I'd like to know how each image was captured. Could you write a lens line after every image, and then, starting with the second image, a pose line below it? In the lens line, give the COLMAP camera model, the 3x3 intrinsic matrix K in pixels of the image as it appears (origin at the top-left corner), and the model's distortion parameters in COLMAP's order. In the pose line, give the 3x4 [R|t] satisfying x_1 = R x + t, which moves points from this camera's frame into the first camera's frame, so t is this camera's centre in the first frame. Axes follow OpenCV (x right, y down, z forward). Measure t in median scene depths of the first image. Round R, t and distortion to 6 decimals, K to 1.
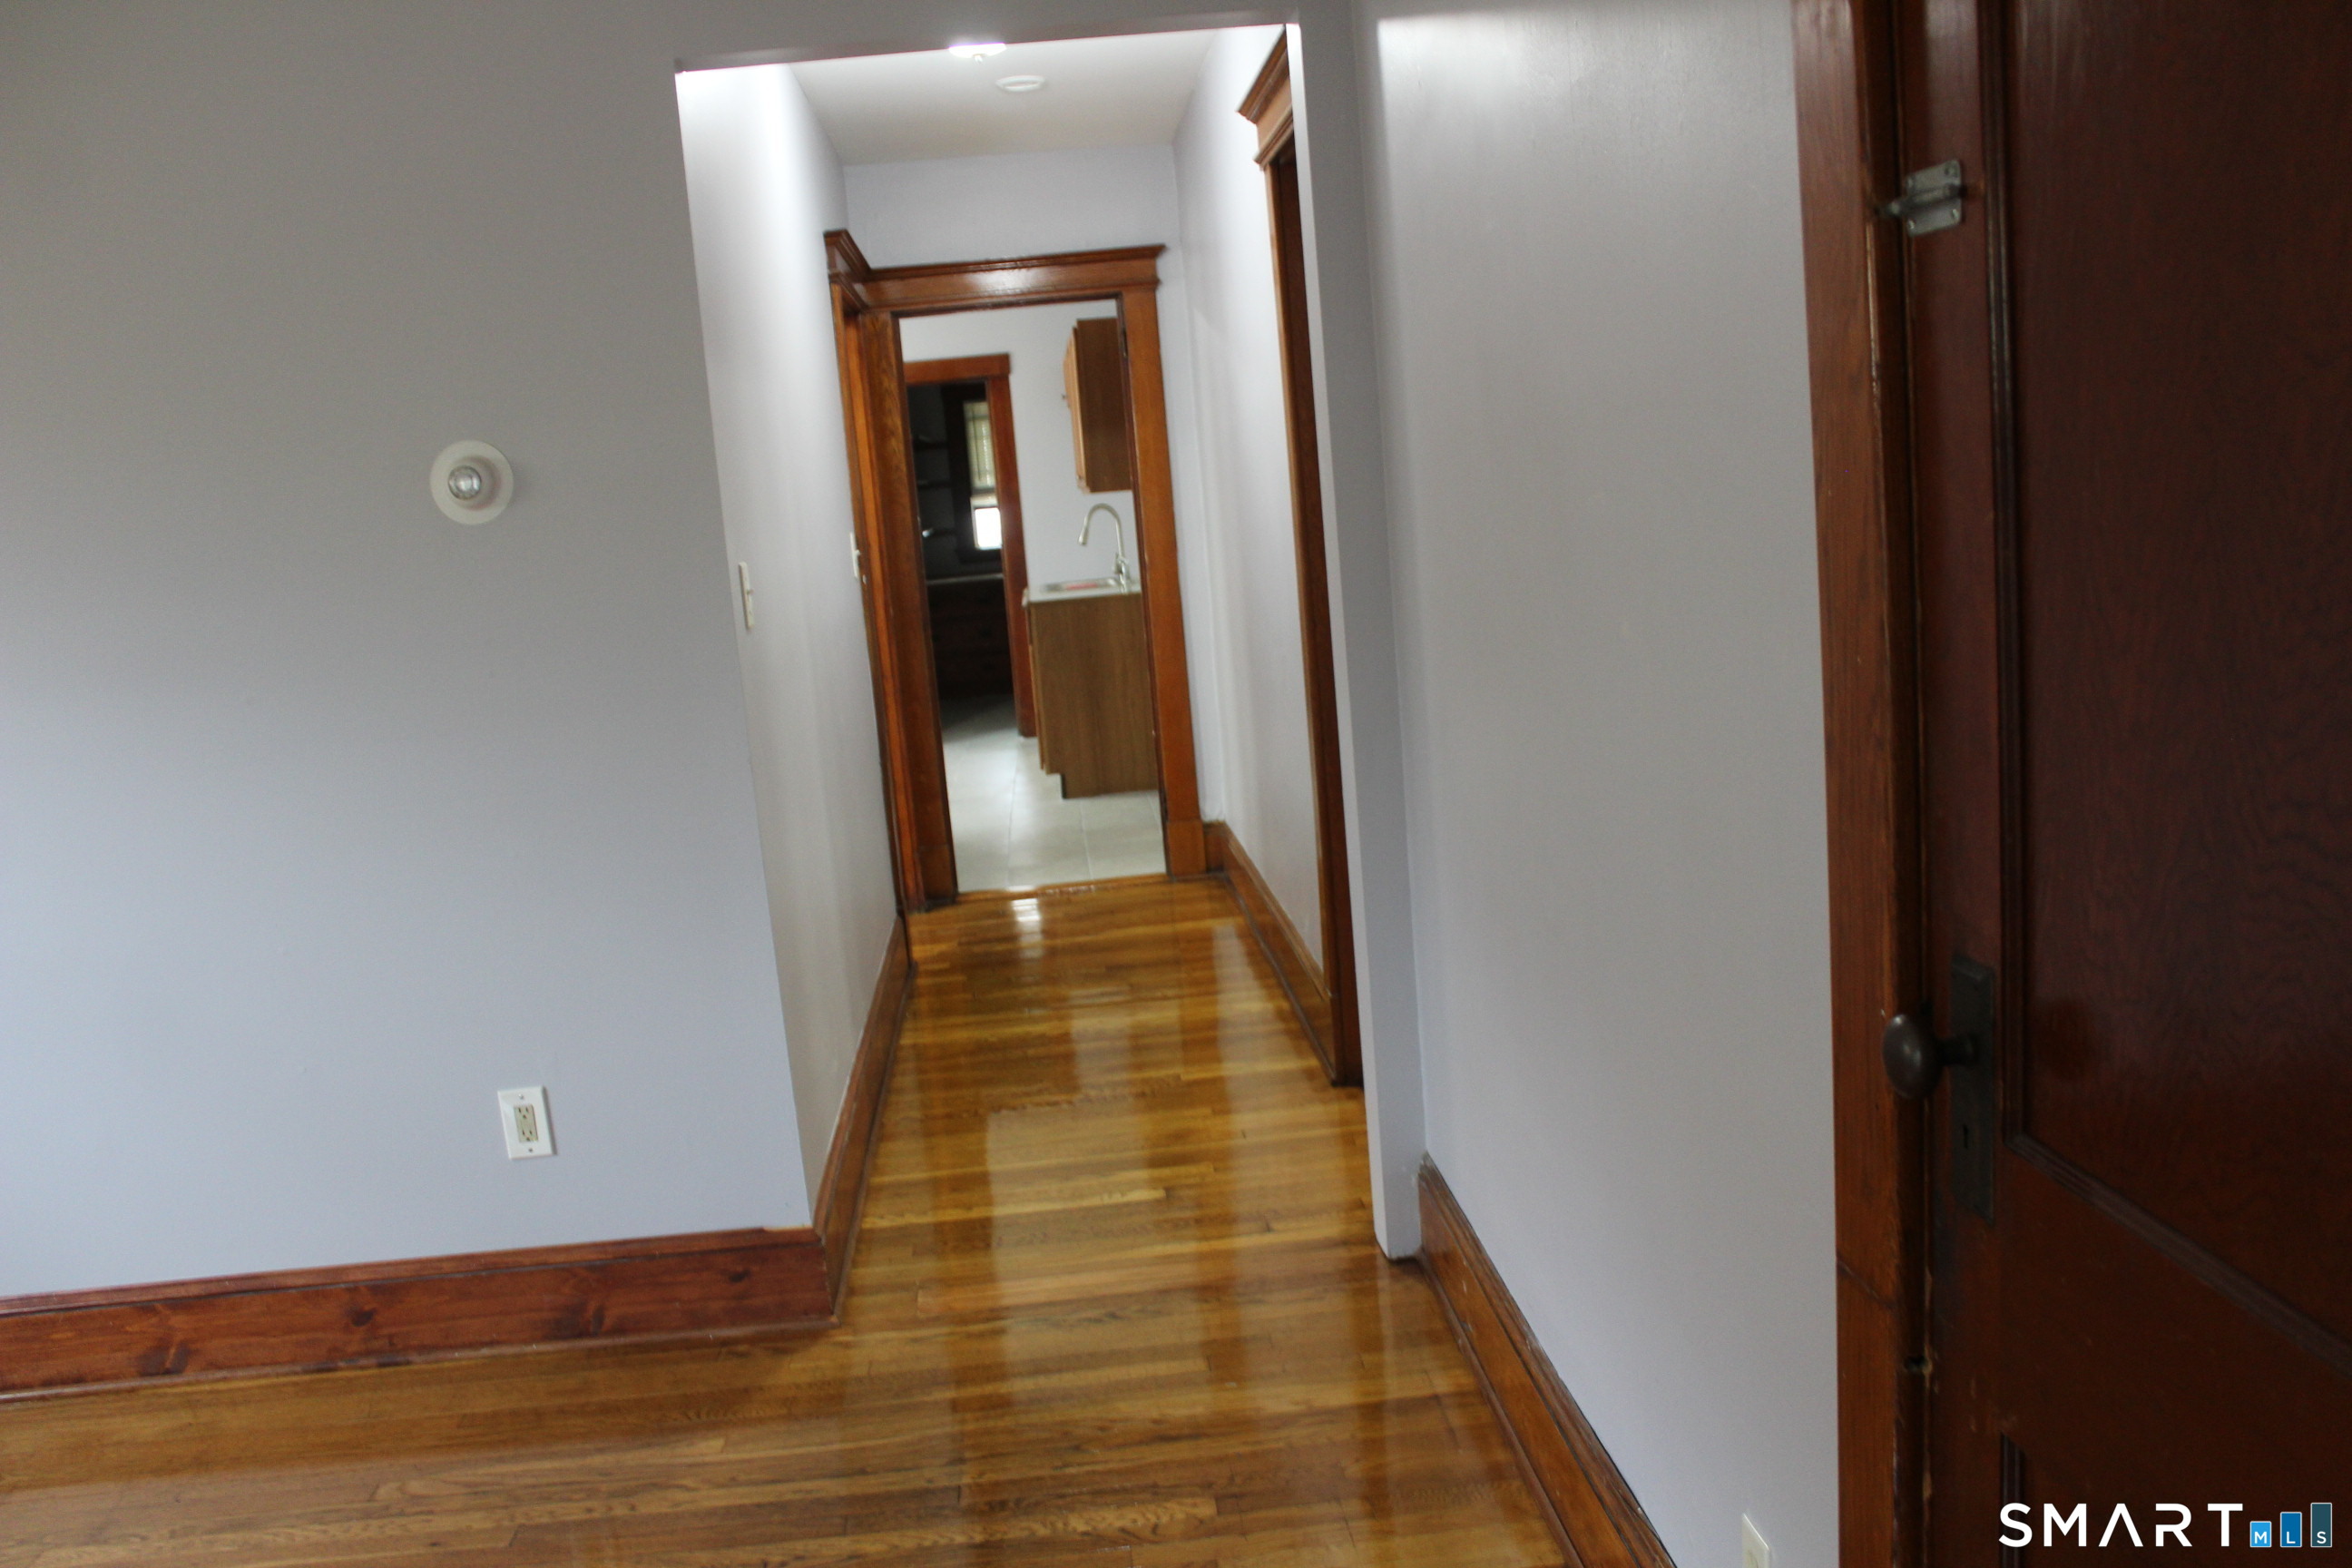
lens RADIAL K [[1968.4, 0, 1144.9], [0, 1968.4, 787.4], [0, 0, 1]] dist [-0.162577, 0.146746]
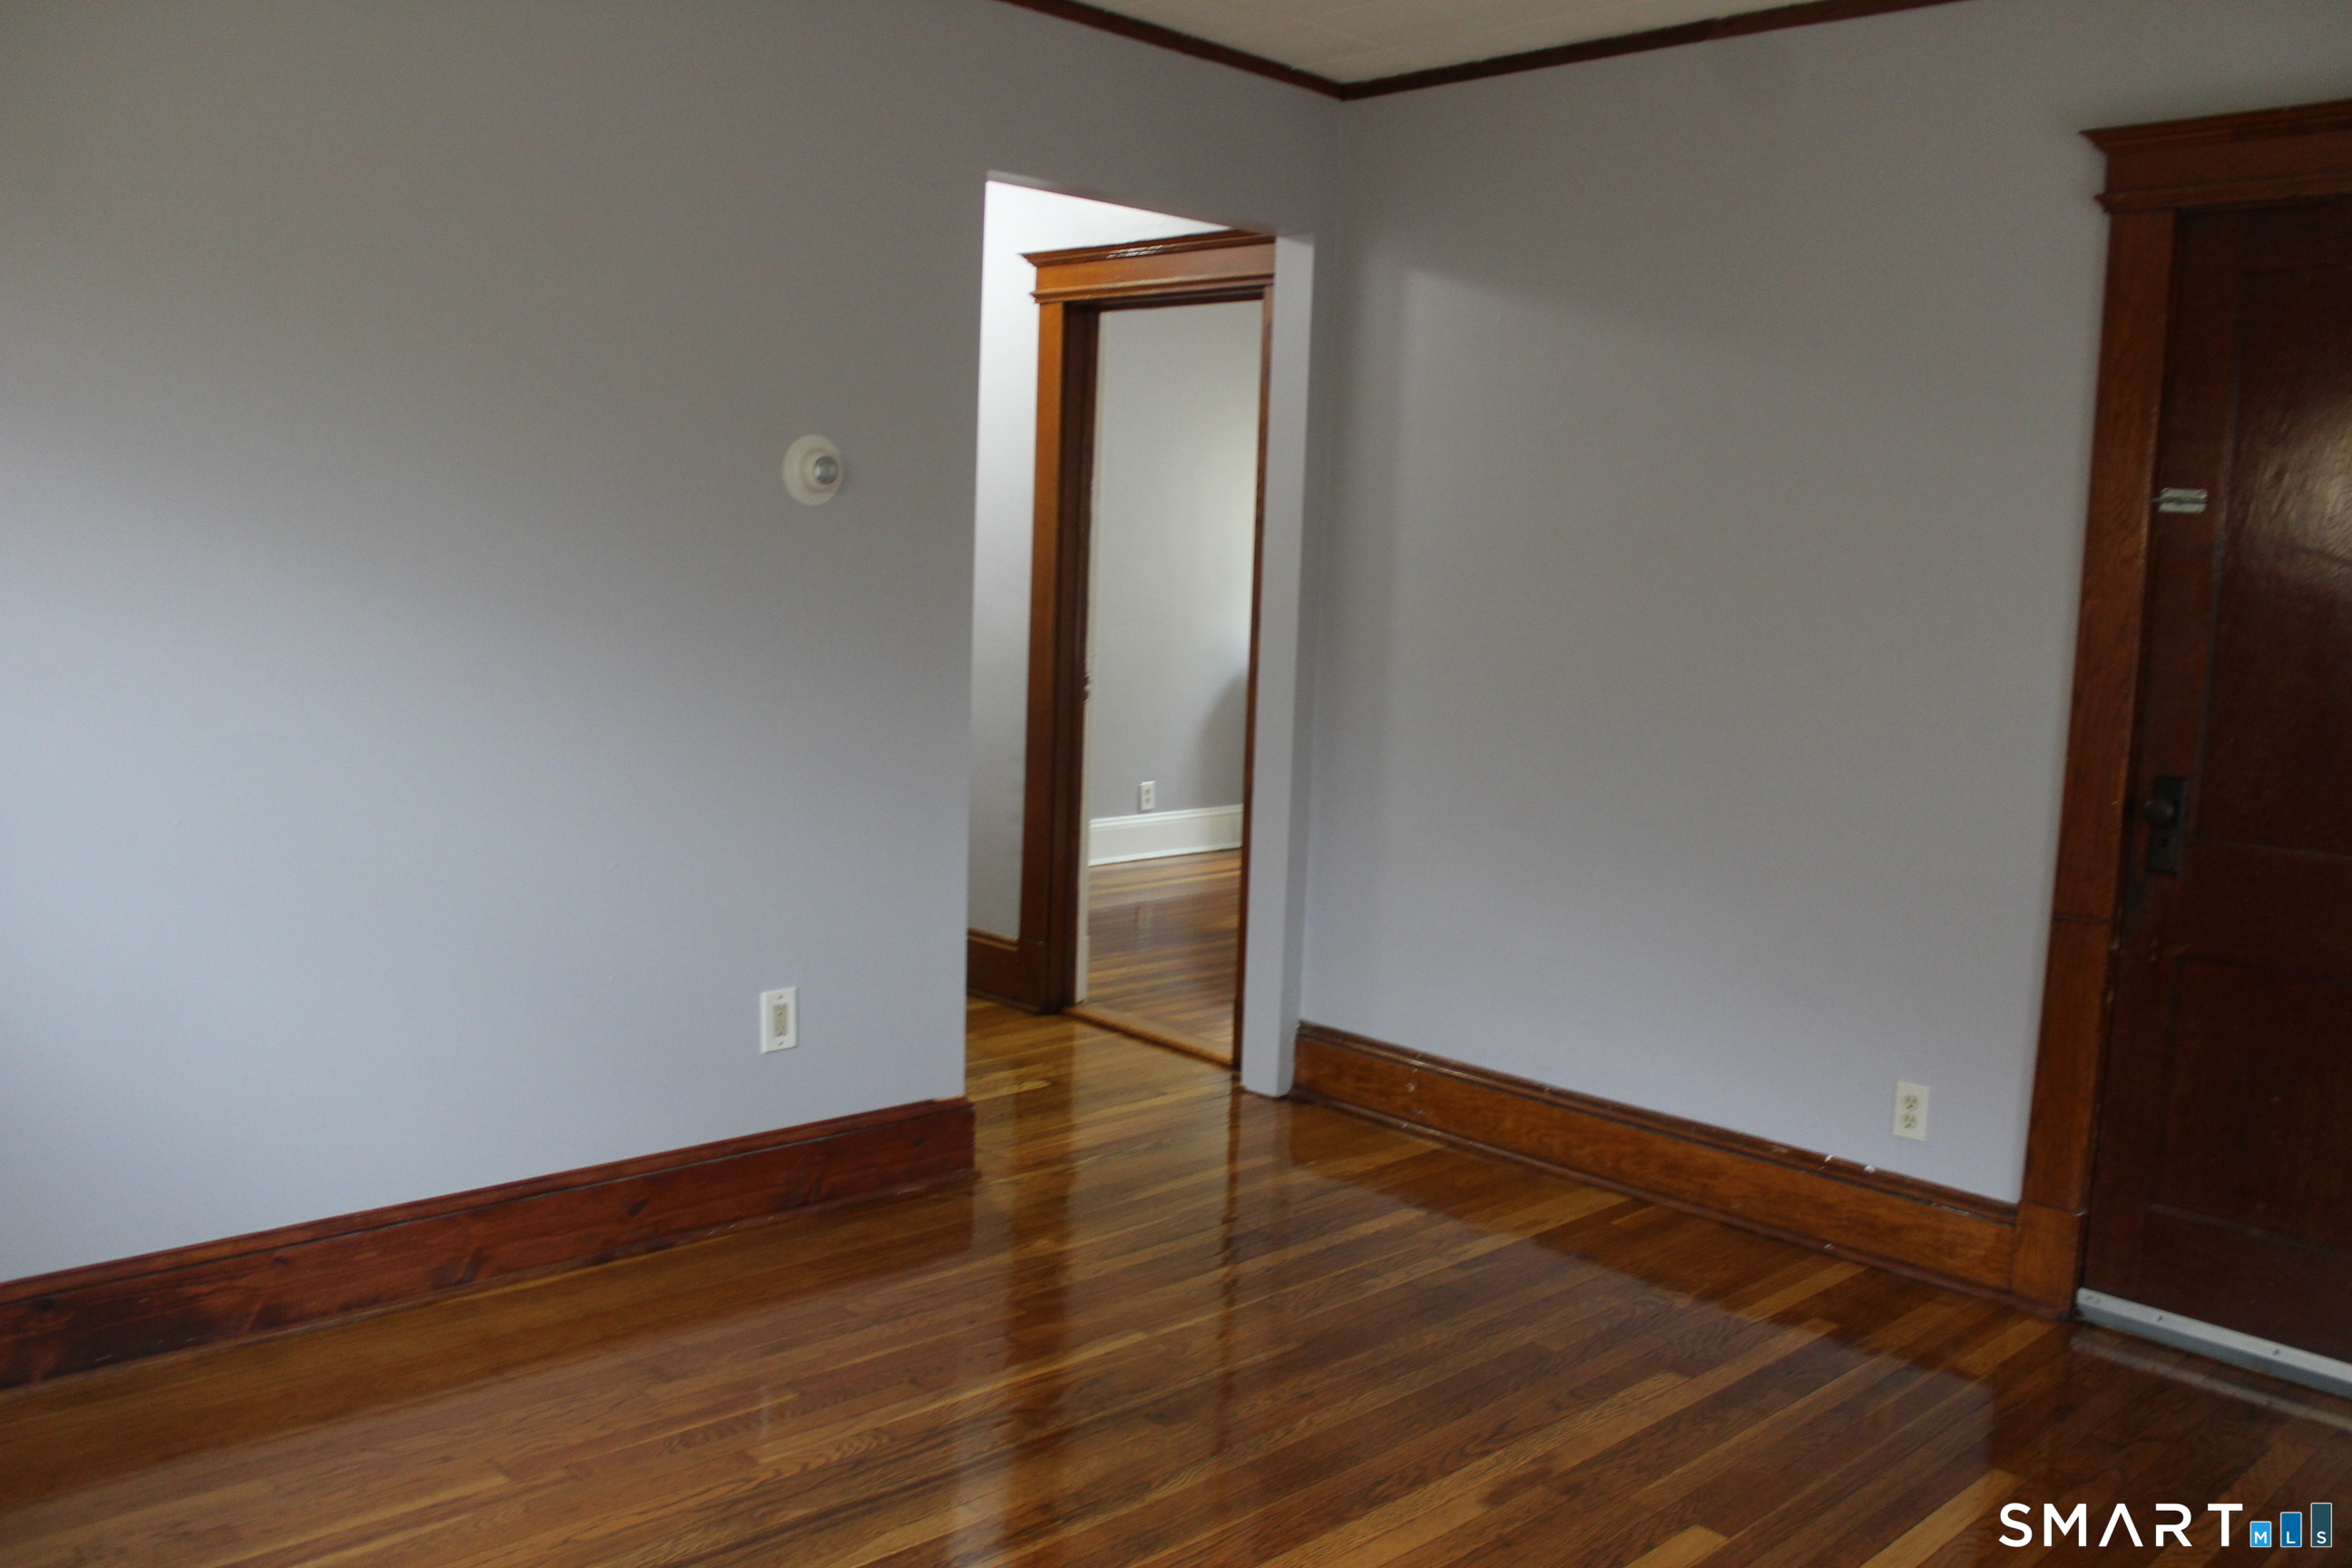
lens RADIAL K [[1968.4, 0, 1190.3], [0, 1968.4, 786.7], [0, 0, 1]] dist [-0.162577, 0.146746]
pose [[0.748533, 0.039295, 0.661932, -0.916691], [-0.003490, 0.998462, -0.055327, 0.097720], [-0.663088, 0.039105, 0.747519, -0.045469]]
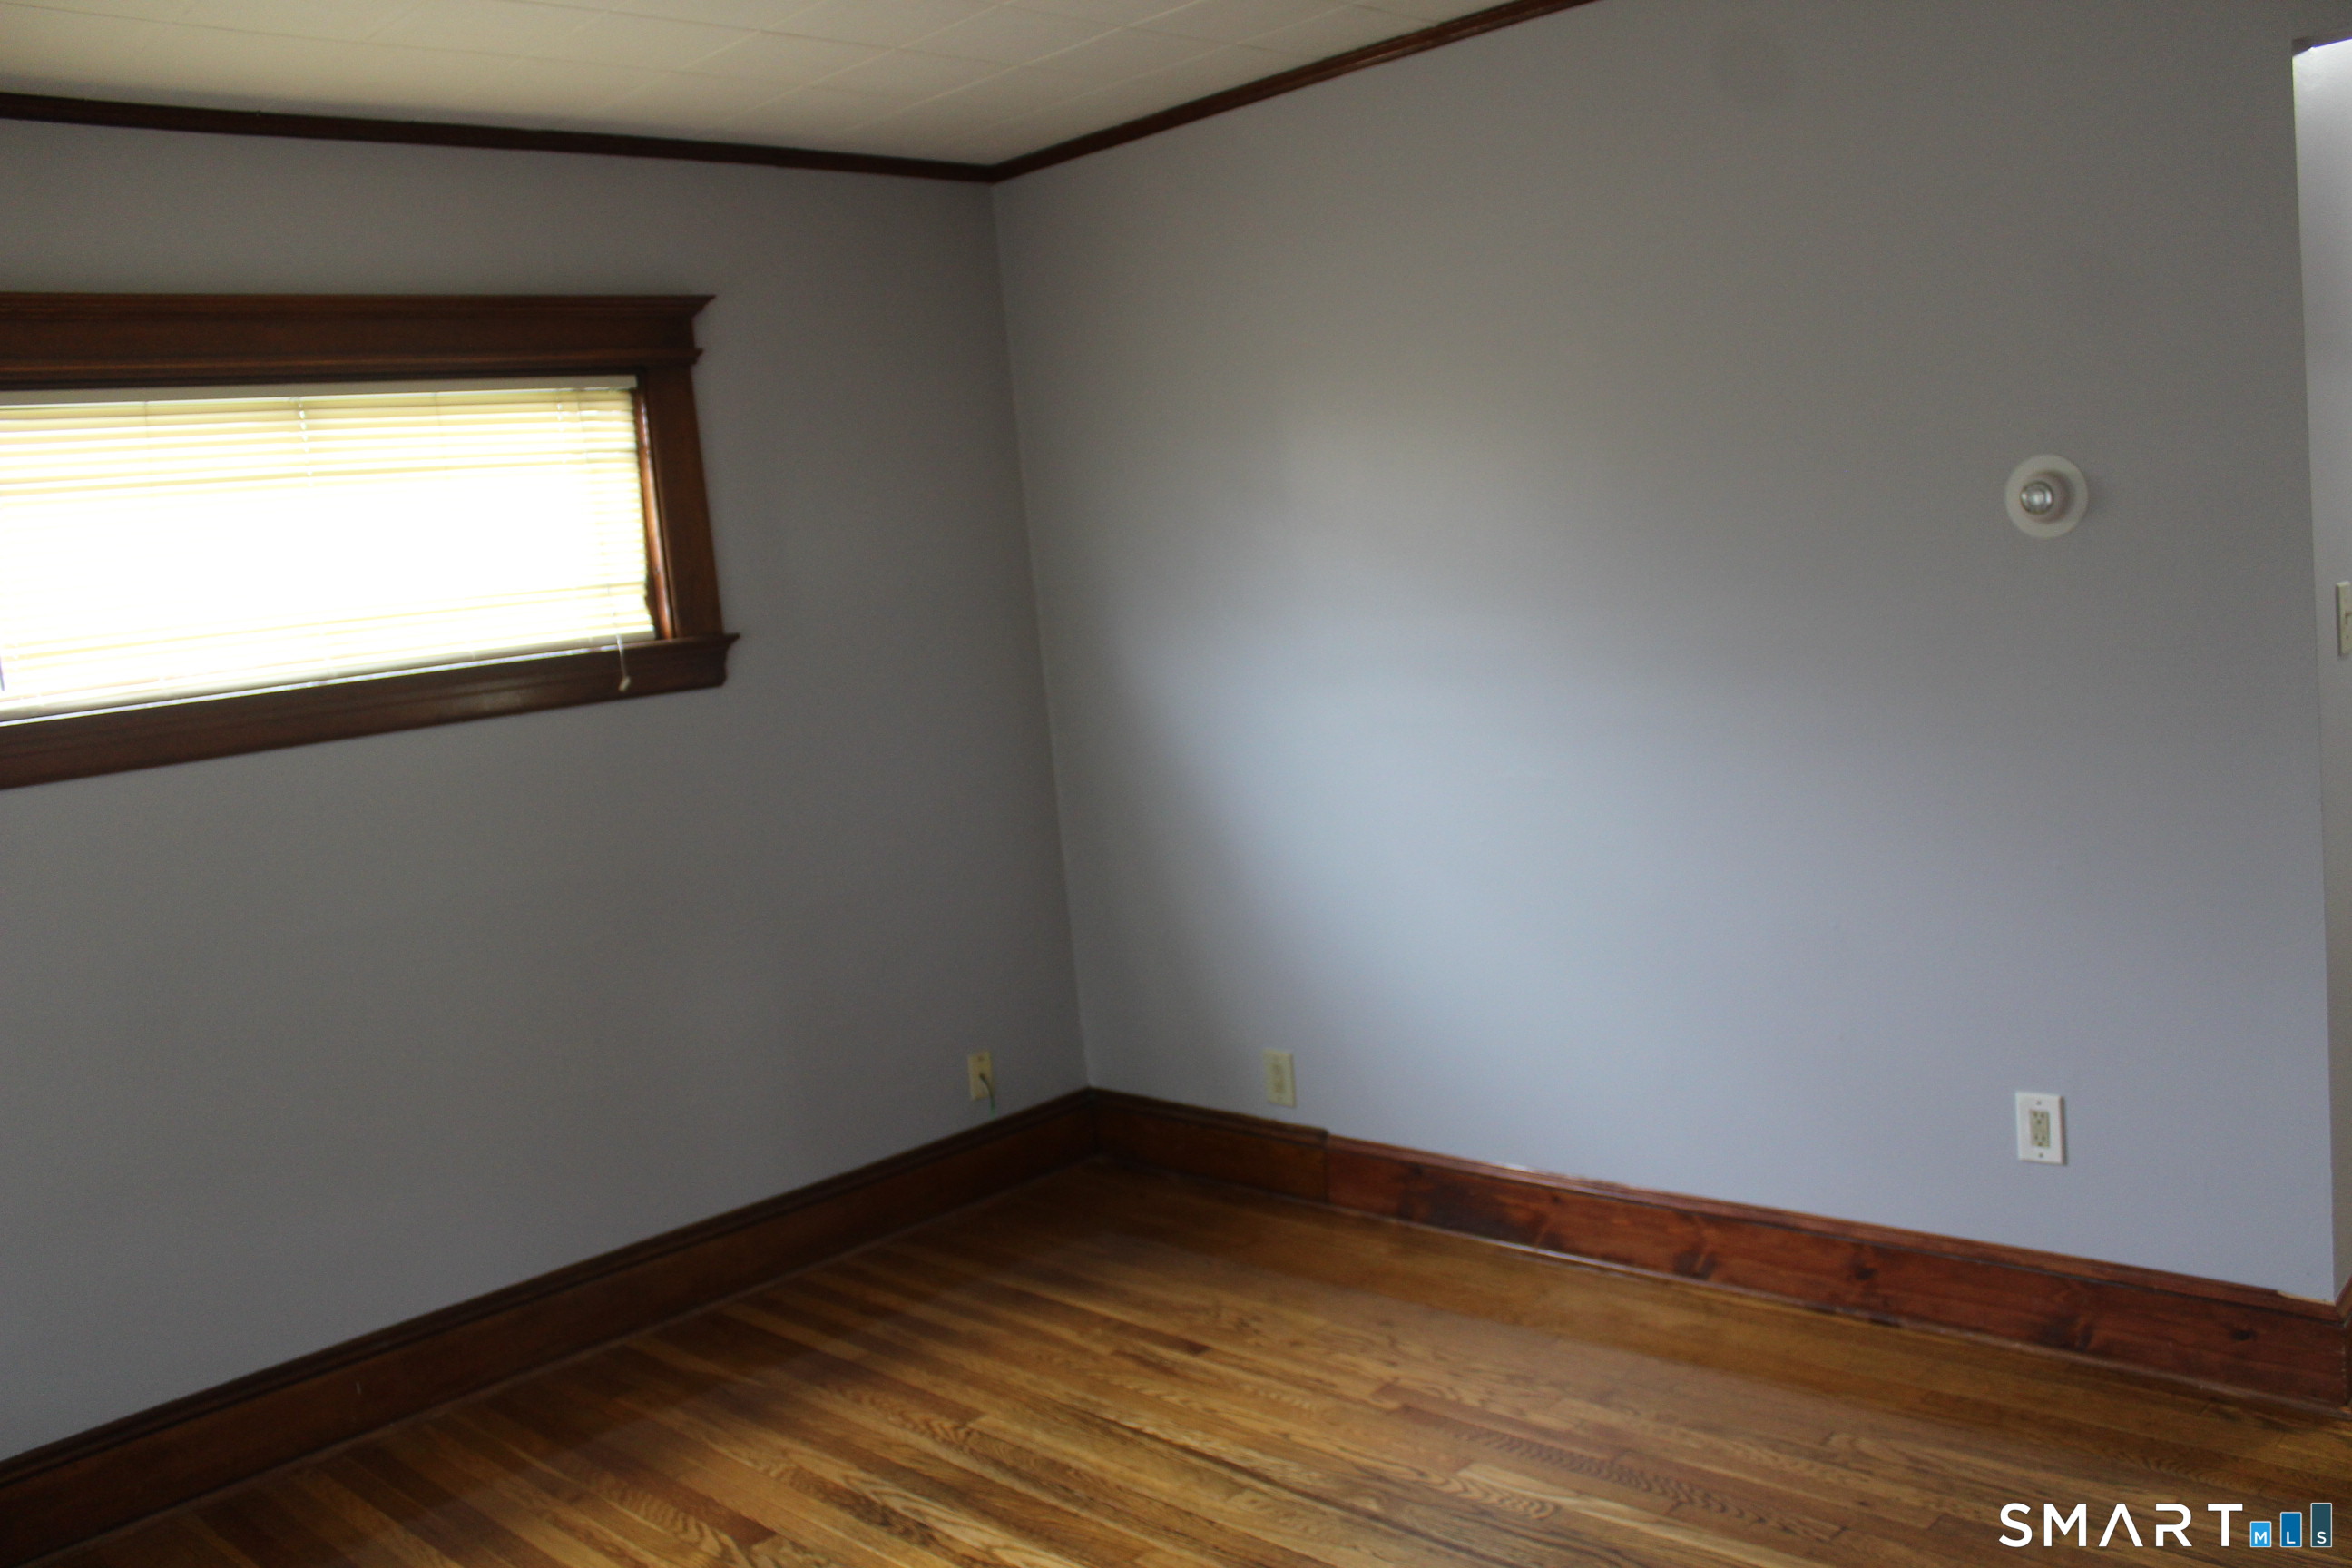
lens RADIAL K [[1968.4, 0, 1167.0], [0, 1968.4, 793.8], [0, 0, 1]] dist [-0.162577, 0.146746]
pose [[0.668946, 0.109475, -0.735205, 0.089650], [-0.073244, 0.993989, 0.081366, -0.048238], [0.739694, -0.000580, 0.672943, -0.011953]]
